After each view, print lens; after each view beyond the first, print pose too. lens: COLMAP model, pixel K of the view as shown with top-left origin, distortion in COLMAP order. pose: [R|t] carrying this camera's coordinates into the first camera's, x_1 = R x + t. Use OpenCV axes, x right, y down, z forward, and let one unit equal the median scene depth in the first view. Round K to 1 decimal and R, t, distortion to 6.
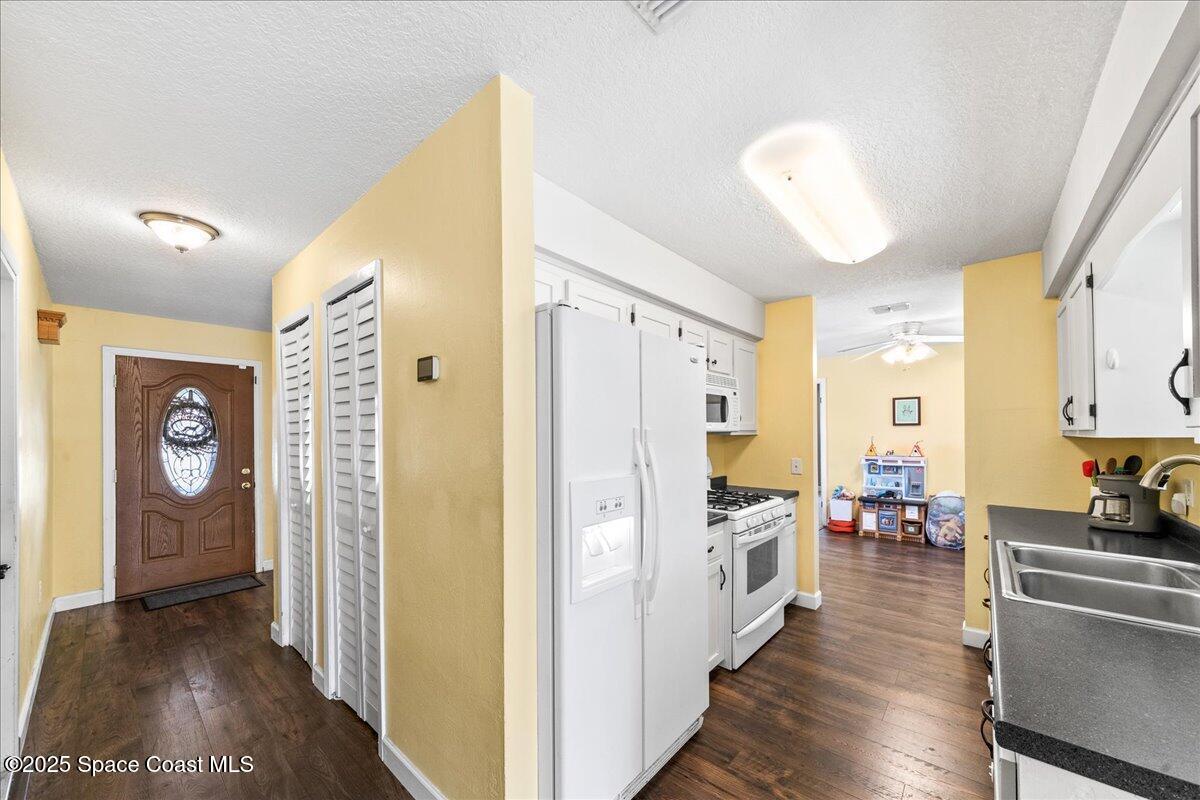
lens RADIAL K [[436.4, 0, 614.3], [0, 436.4, 434.6], [0, 0, 1]] dist [-0.000693, -0.000077]
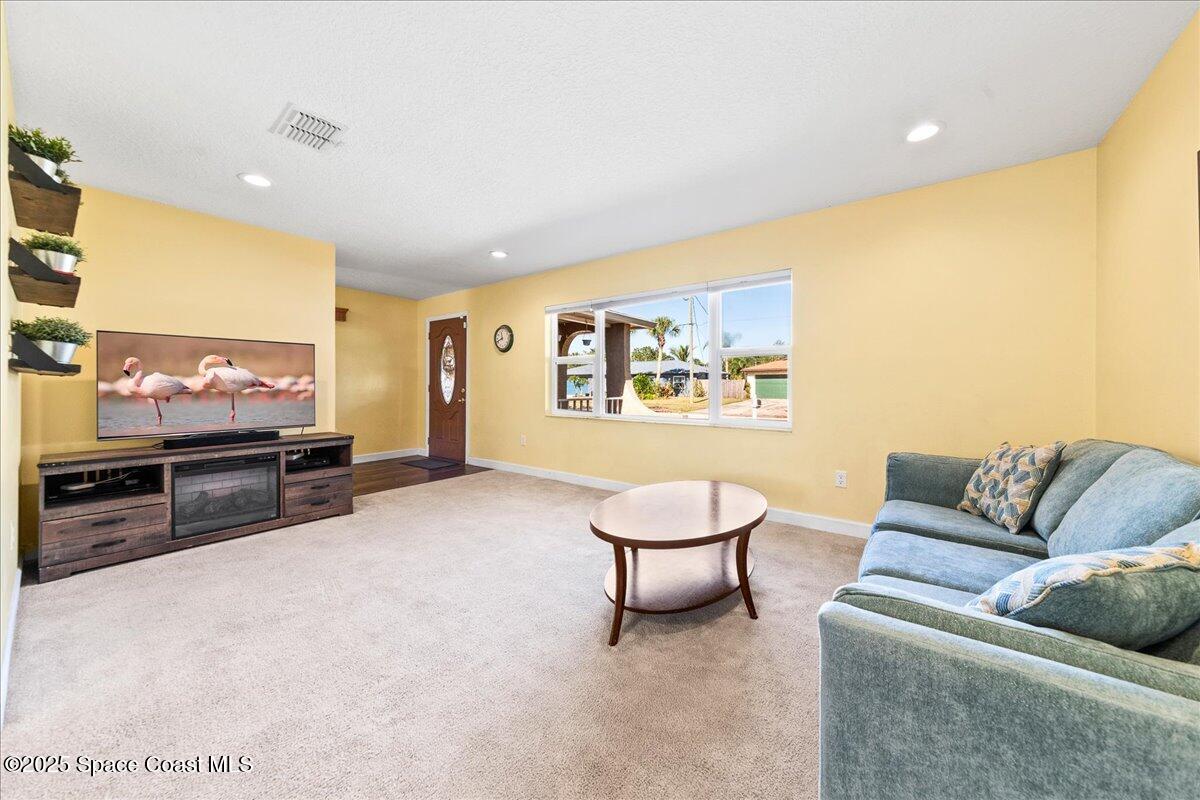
lens RADIAL K [[430.0, 0, 598.7], [0, 430.0, 377.6], [0, 0, 1]] dist [-0.000631, 0.000021]
pose [[0.046286, -0.015766, -0.998804, 0.614151], [0.000730, 0.999876, -0.015749, 0.070274], [0.998928, -0.000001, 0.046292, 1.484050]]
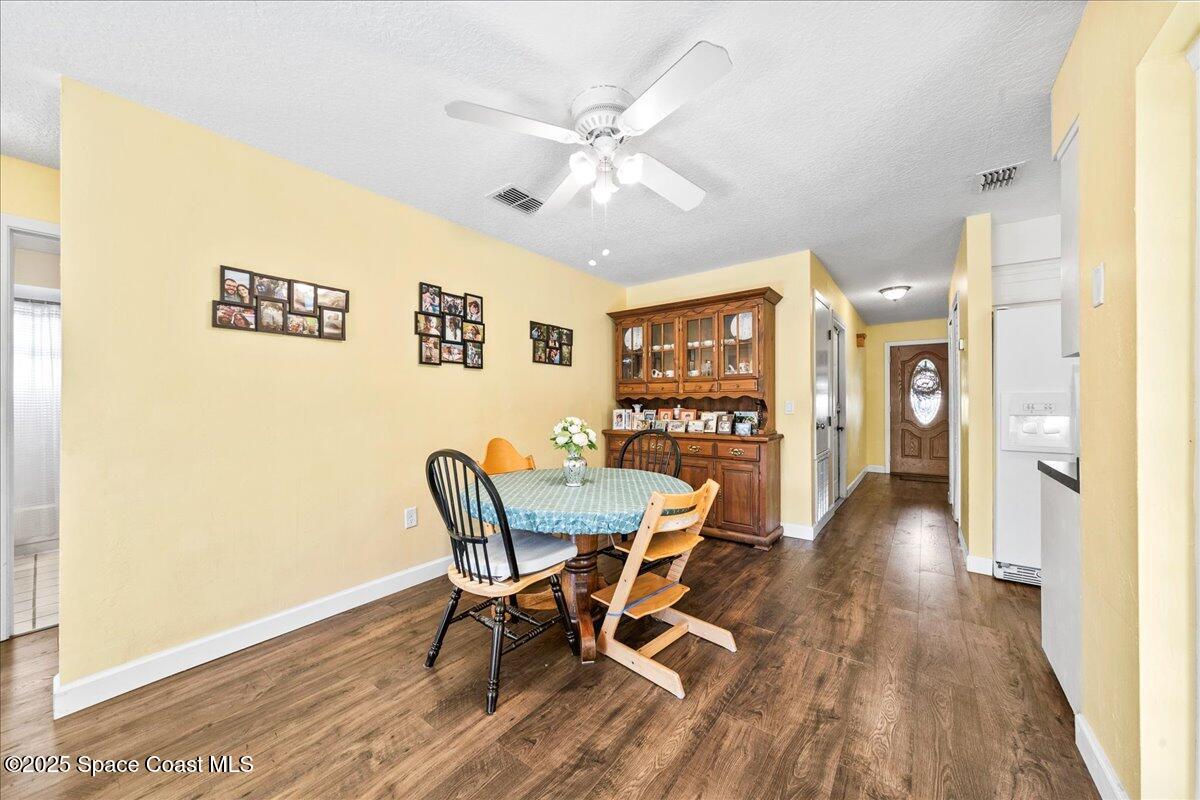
lens RADIAL K [[427.8, 0, 602.1], [0, 427.8, 403.2], [0, 0, 1]] dist [-0.001137, -0.000105]
pose [[0.057006, 0.011962, -0.998302, 0.611553], [0.001013, 0.999927, 0.012039, 0.041090], [0.998373, -0.001697, 0.056990, -0.344785]]
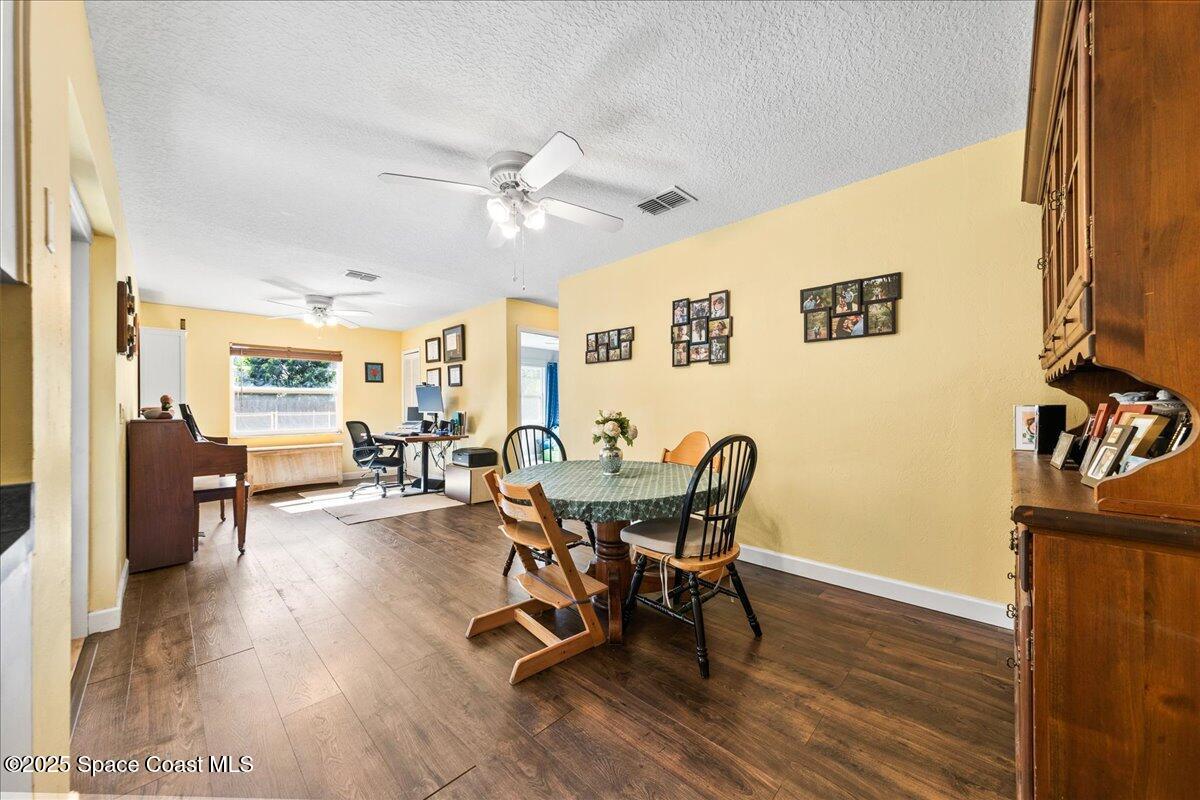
lens RADIAL K [[427.8, 0, 602.1], [0, 427.8, 403.2], [0, 0, 1]] dist [-0.001137, -0.000105]
pose [[-0.998076, 0.018124, 0.059301, 0.003477], [0.017510, 0.999788, -0.010864, 0.064813], [-0.059486, -0.009805, -0.998181, 0.259125]]
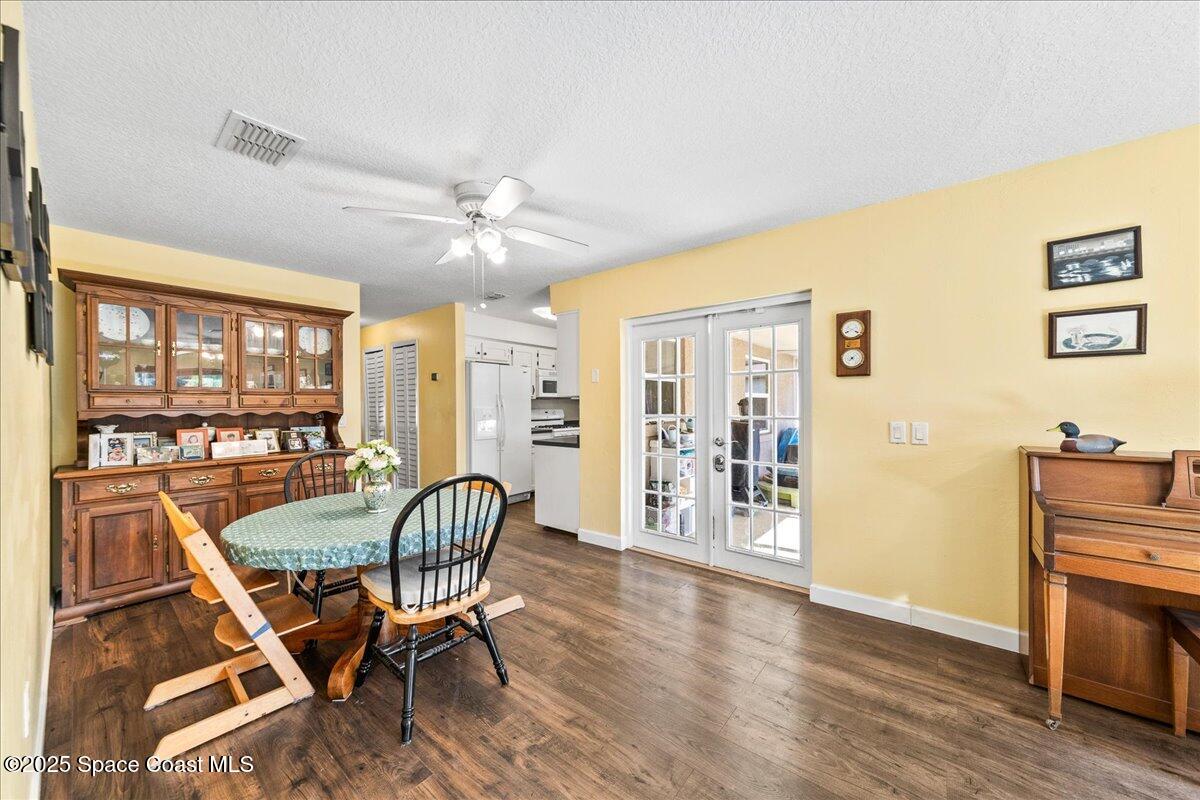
lens RADIAL K [[427.8, 0, 602.1], [0, 427.8, 403.2], [0, 0, 1]] dist [-0.001137, -0.000105]
pose [[0.999798, 0.001175, 0.020063, 0.309621], [-0.001150, 0.999999, -0.001286, 0.021803], [-0.020064, 0.001263, 0.999798, -0.904506]]
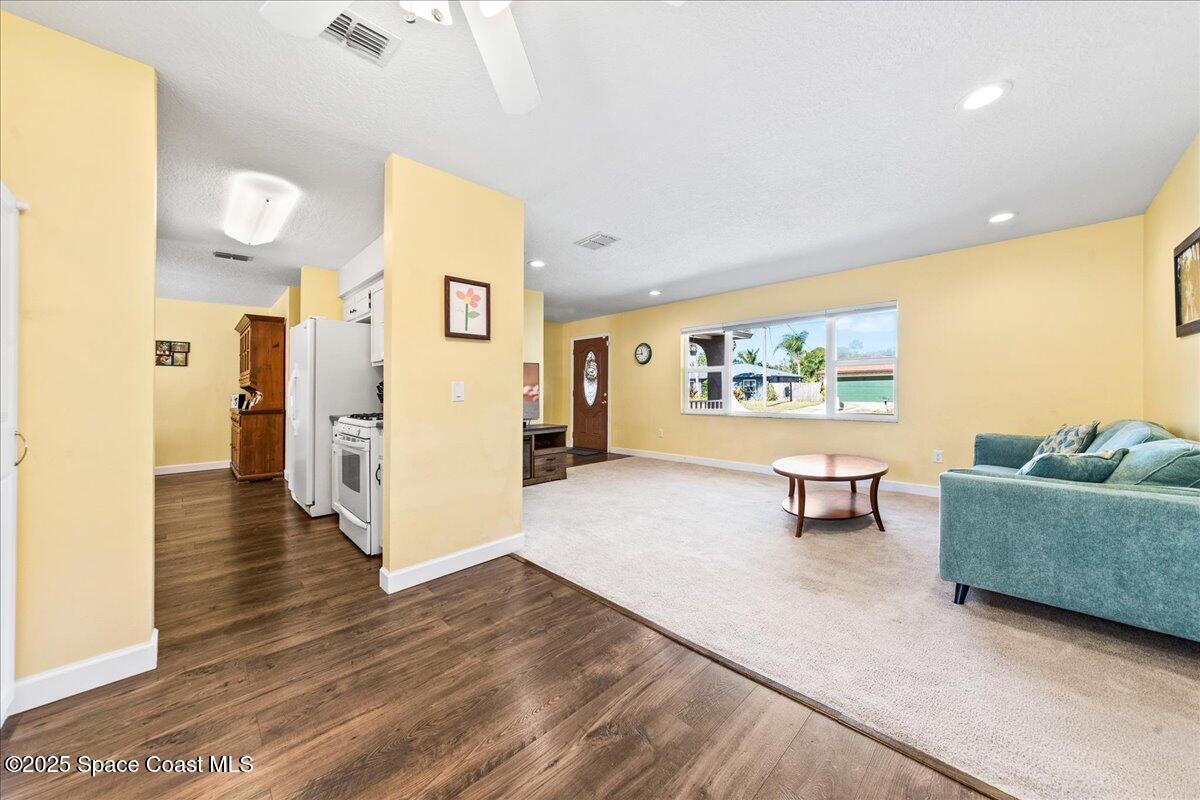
lens RADIAL K [[426.4, 0, 596.2], [0, 426.4, 386.0], [0, 0, 1]] dist [-0.001788, -0.000091]
pose [[-0.101592, -0.007905, -0.994795, 0.978256], [0.011861, 0.999888, -0.009157, 0.069466], [0.994755, -0.012729, -0.101487, 1.232444]]
